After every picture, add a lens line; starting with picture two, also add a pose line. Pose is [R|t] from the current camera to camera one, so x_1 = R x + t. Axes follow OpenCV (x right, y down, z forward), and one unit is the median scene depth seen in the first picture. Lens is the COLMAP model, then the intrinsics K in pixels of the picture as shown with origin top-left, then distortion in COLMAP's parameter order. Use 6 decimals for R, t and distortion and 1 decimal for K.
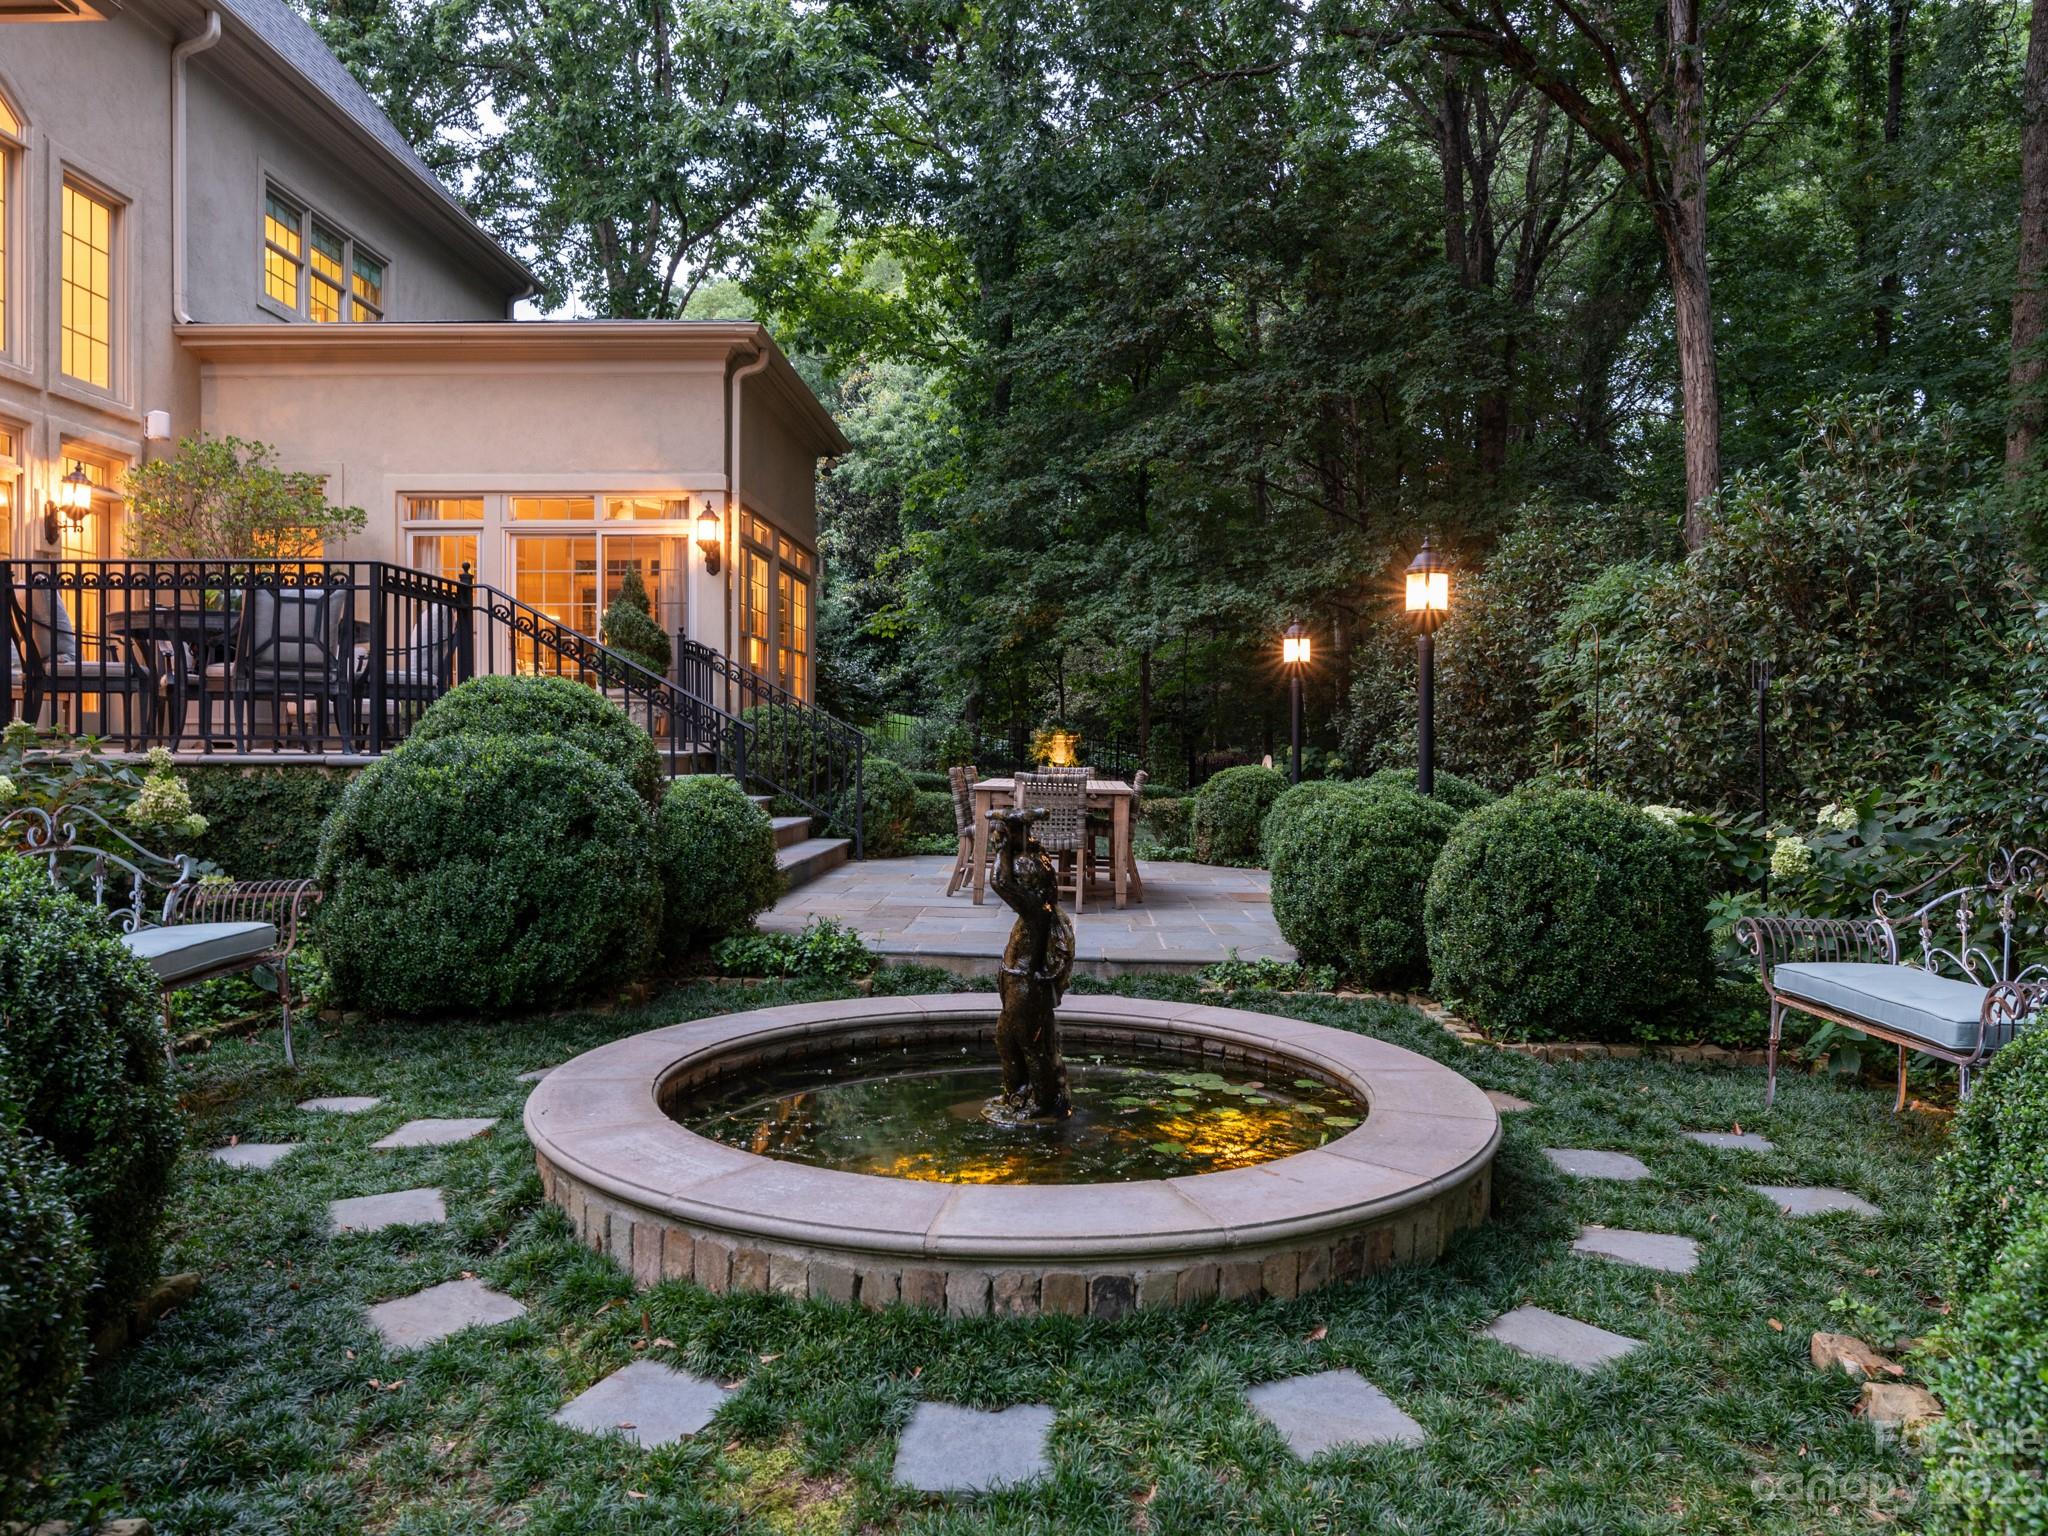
lens RADIAL K [[1483.5, 0, 1025.2], [0, 1483.5, 764.5], [0, 0, 1]] dist [-0.066443, -0.000499]
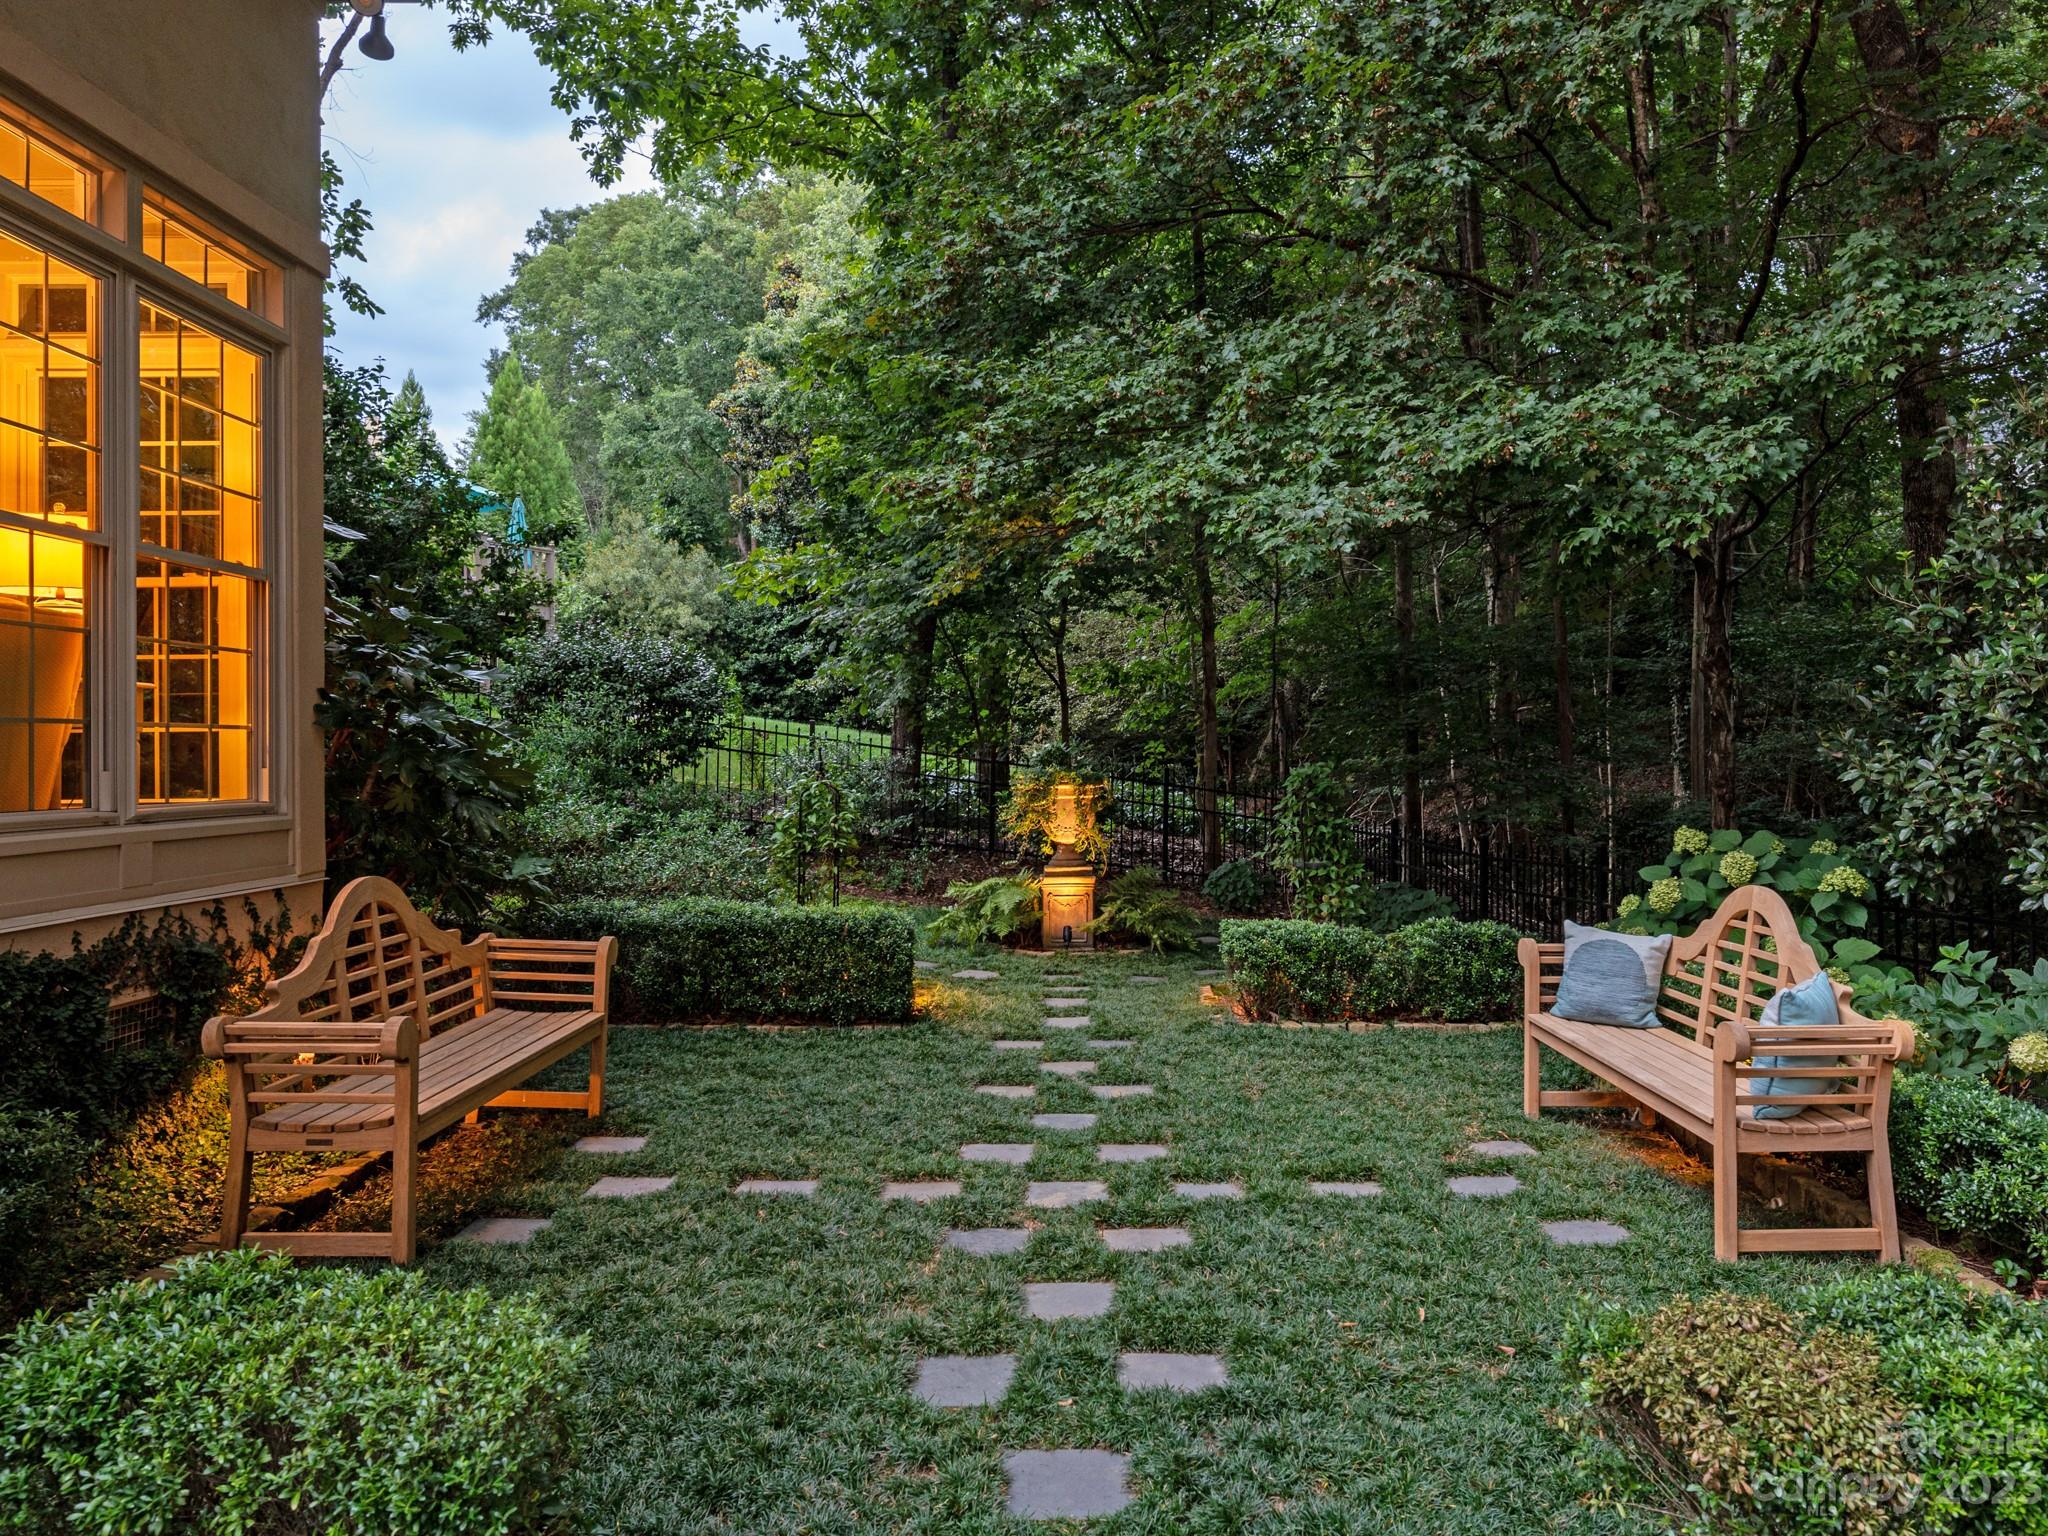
lens RADIAL K [[1483.5, 0, 1029.5], [0, 1483.5, 759.3], [0, 0, 1]] dist [-0.066443, -0.000499]
pose [[0.999893, -0.012948, 0.006847, 0.008951], [0.012999, 0.999888, -0.007425, -0.024323], [-0.006750, 0.007513, 0.999949, 0.531210]]
